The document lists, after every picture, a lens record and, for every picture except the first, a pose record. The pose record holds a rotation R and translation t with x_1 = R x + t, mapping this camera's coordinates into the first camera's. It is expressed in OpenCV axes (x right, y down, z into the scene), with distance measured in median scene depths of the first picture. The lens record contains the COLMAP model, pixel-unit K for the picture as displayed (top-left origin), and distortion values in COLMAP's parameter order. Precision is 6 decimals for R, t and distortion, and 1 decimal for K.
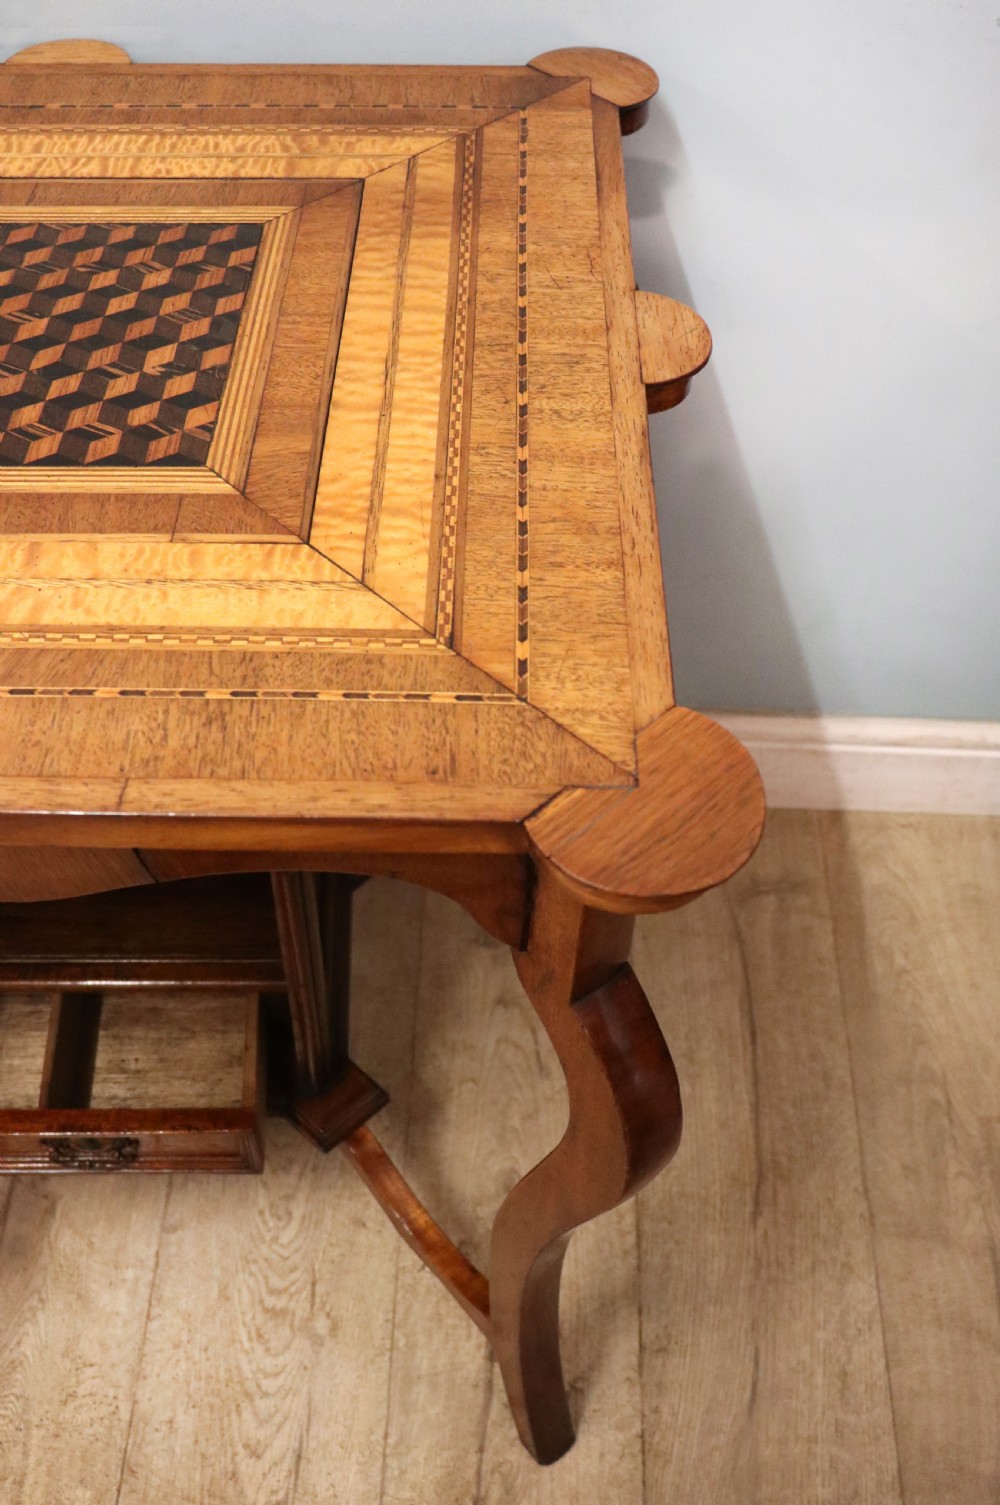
lens RADIAL K [[1507.9, 0, 514.1], [0, 1507.9, 793.9], [0, 0, 1]] dist [-0.183093, 0.181289]
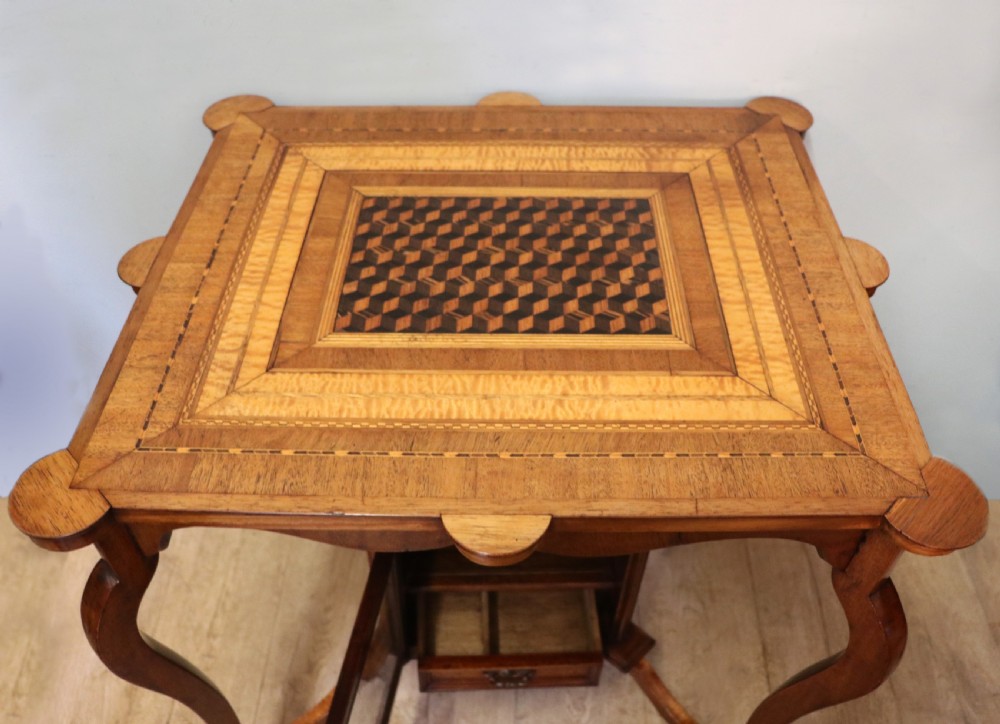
lens RADIAL K [[904.2, 0, 511.2], [0, 904.2, 374.8], [0, 0, 1]] dist [-0.193366, 0.158959]
pose [[0.999795, -0.013449, -0.015154, -0.318910], [0.012163, 0.996564, -0.081928, -0.053847], [0.016204, 0.081727, 0.996523, -0.167676]]
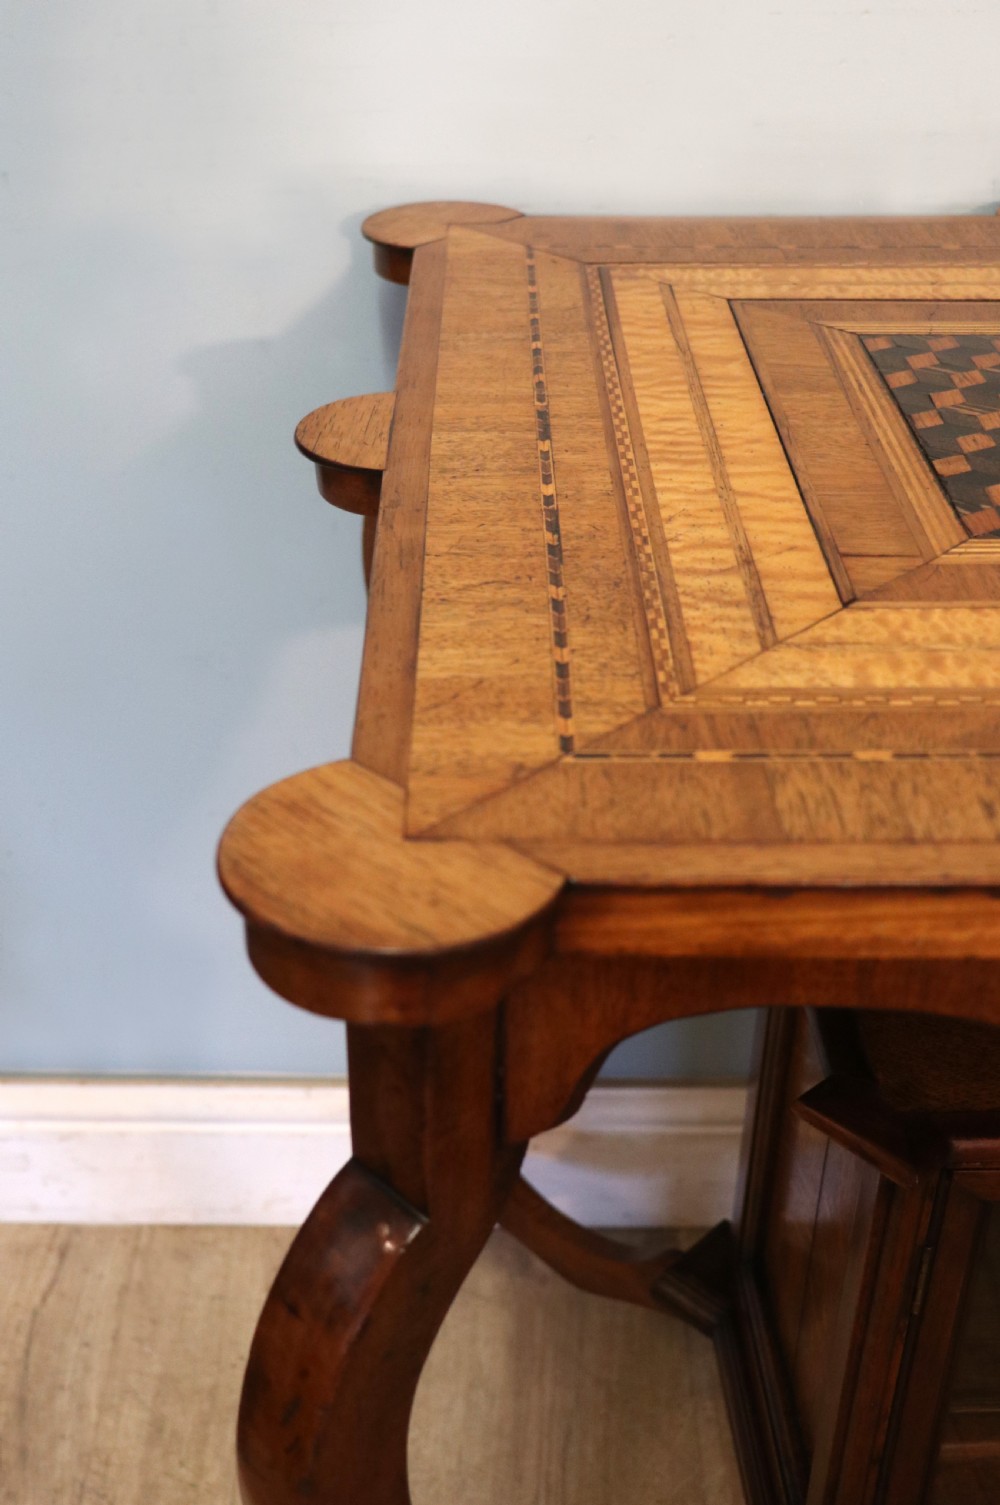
lens RADIAL K [[1882.5, 0, 400.0], [0, 1882.5, 640.7], [0, 0, 1]] dist [-0.143256, 0.274990]
pose [[0.998592, -0.030621, -0.043322, -0.716439], [0.011554, 0.922531, -0.385751, 0.139833], [0.051778, 0.384707, 0.921585, 0.098609]]
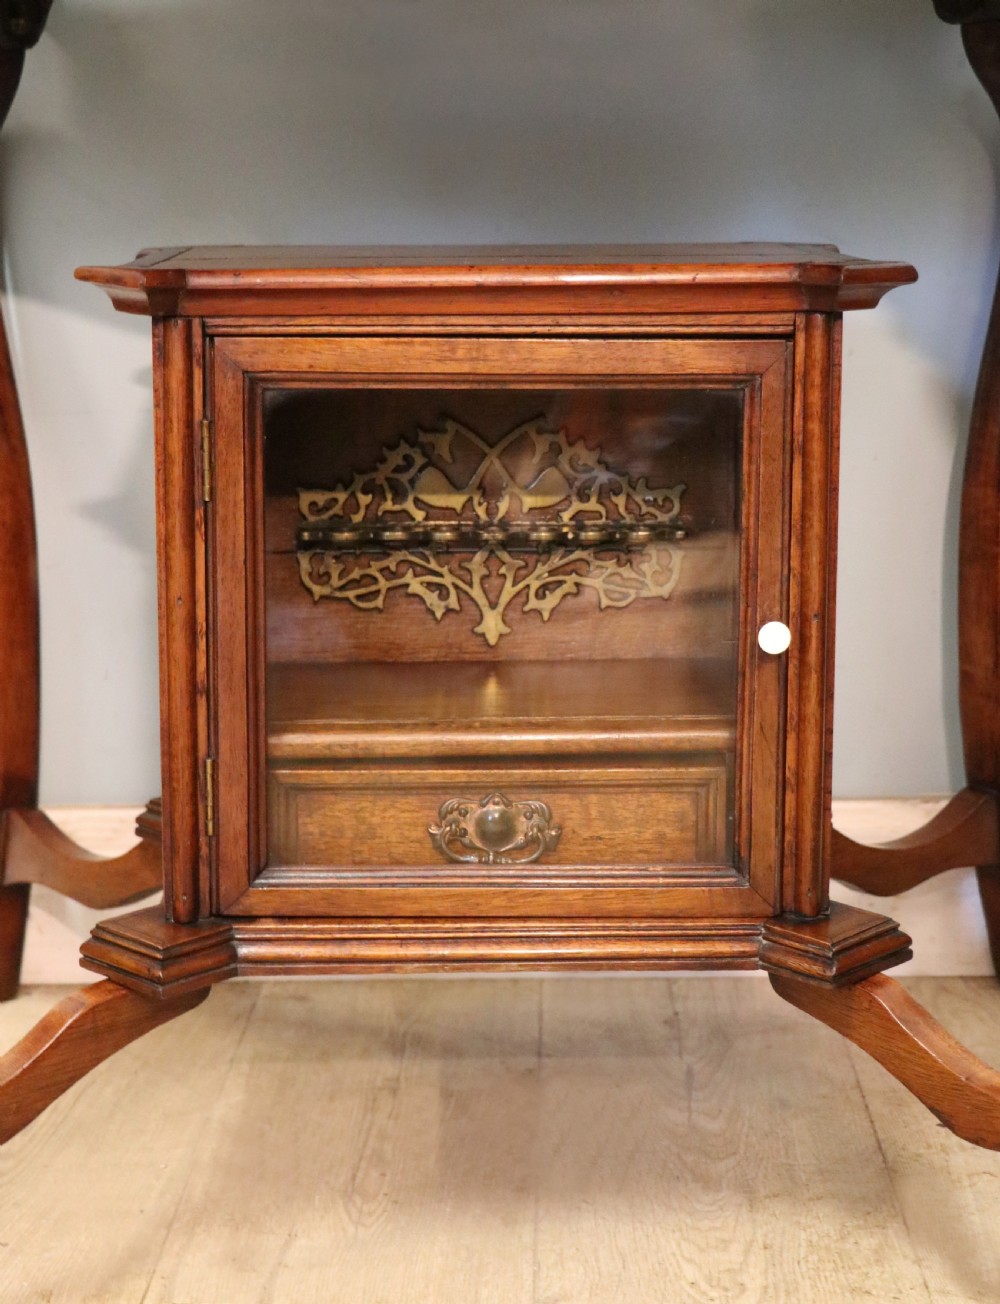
lens RADIAL K [[2303.8, 0, 473.3], [0, 2303.8, 556.7], [0, 0, 1]] dist [-0.021703, 0.479340]
pose [[0.998781, -0.043295, -0.023697, -0.328220], [0.016656, 0.747625, -0.663912, 1.000789], [0.046460, 0.662709, 0.747435, 0.127738]]
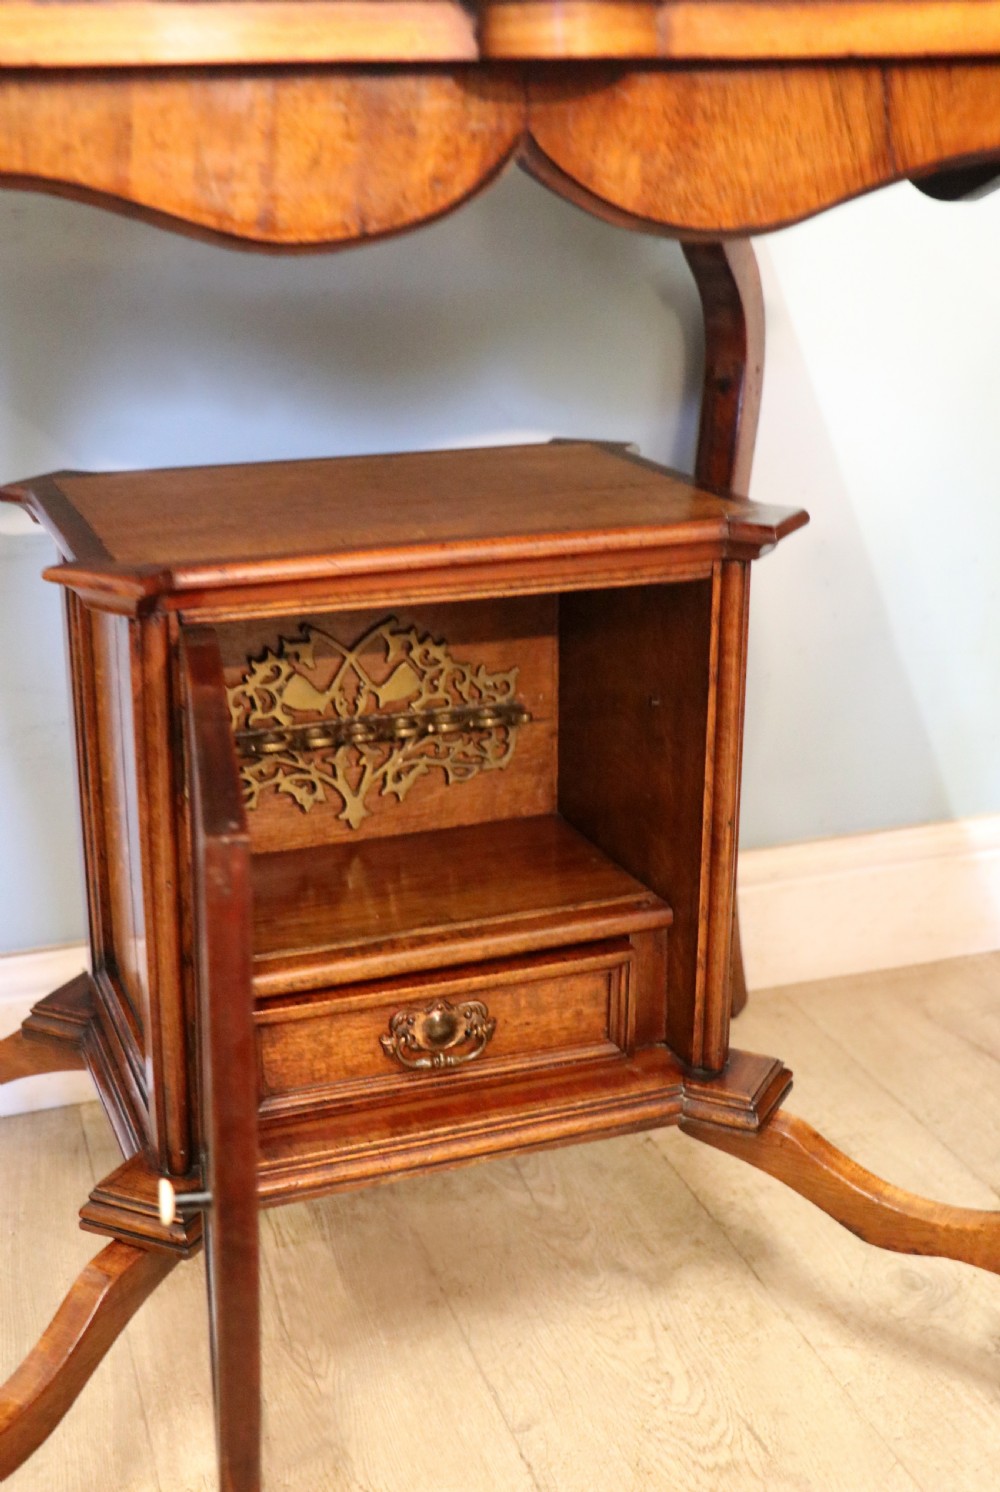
lens RADIAL K [[1883.1, 0, 495.7], [0, 1883.1, 726.1], [0, 0, 1]] dist [-0.059556, 0.304842]
pose [[0.944617, -0.141458, 0.296124, -0.660689], [0.279192, 0.820650, -0.498583, 0.663172], [-0.172486, 0.553645, 0.814694, 0.147347]]
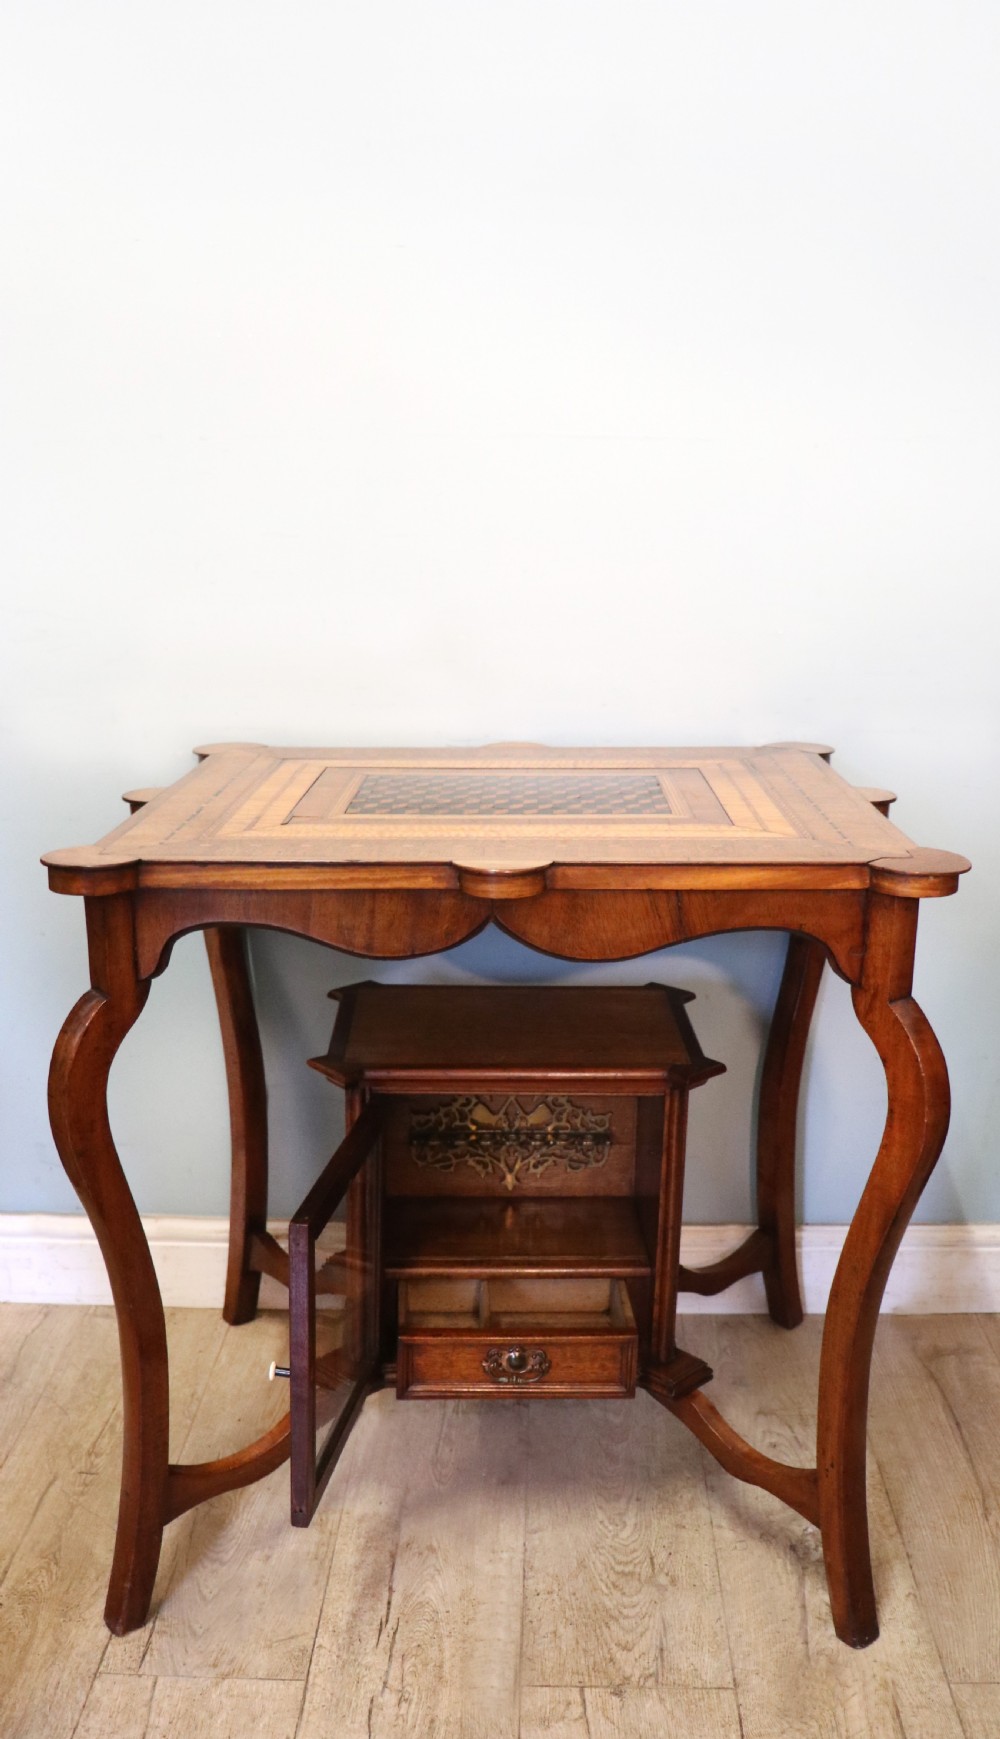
lens RADIAL K [[1599.0, 0, 505.8], [0, 1599.0, 900.1], [0, 0, 1]] dist [-0.190053, 0.154789]
pose [[0.999606, -0.024072, -0.014465, -0.321374], [0.010850, 0.806109, -0.591668, 0.933443], [0.025902, 0.591278, 0.806052, -0.575185]]
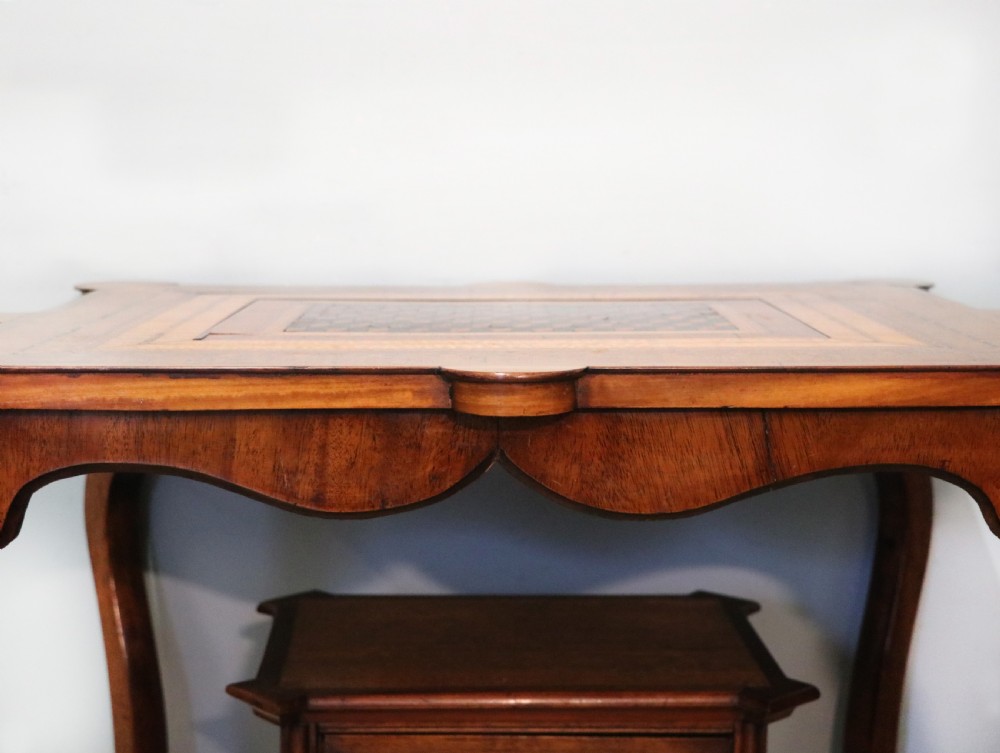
lens RADIAL K [[1818.4, 0, 525.5], [0, 1818.4, 394.0], [0, 0, 1]] dist [0.050702, 0.290837]
pose [[0.999308, -0.029040, 0.023222, -0.366192], [0.037093, 0.735087, -0.676957, 0.829686], [0.002588, 0.677351, 0.735656, -0.242174]]
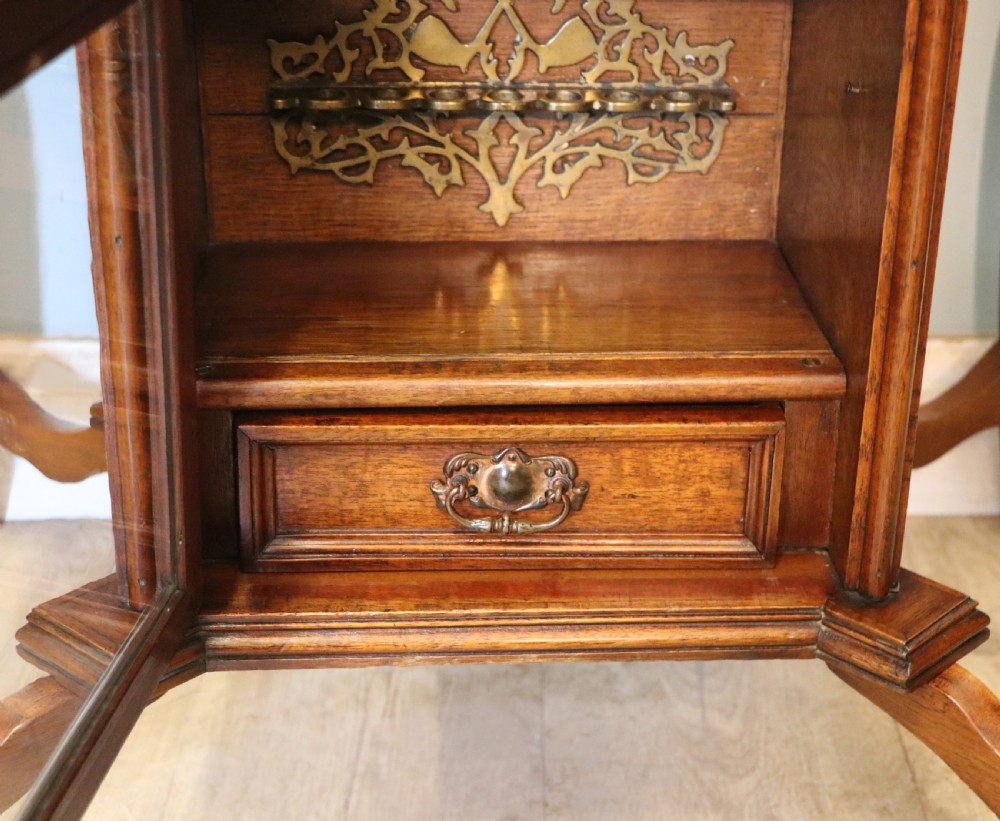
lens RADIAL K [[1911.4, 0, 554.3], [0, 1911.4, 423.0], [0, 0, 1]] dist [0.021285, 0.118080]
pose [[0.999122, -0.032955, 0.025883, -0.356934], [0.040955, 0.898648, -0.436755, 0.596689], [-0.008866, 0.437431, 0.899208, 0.385423]]
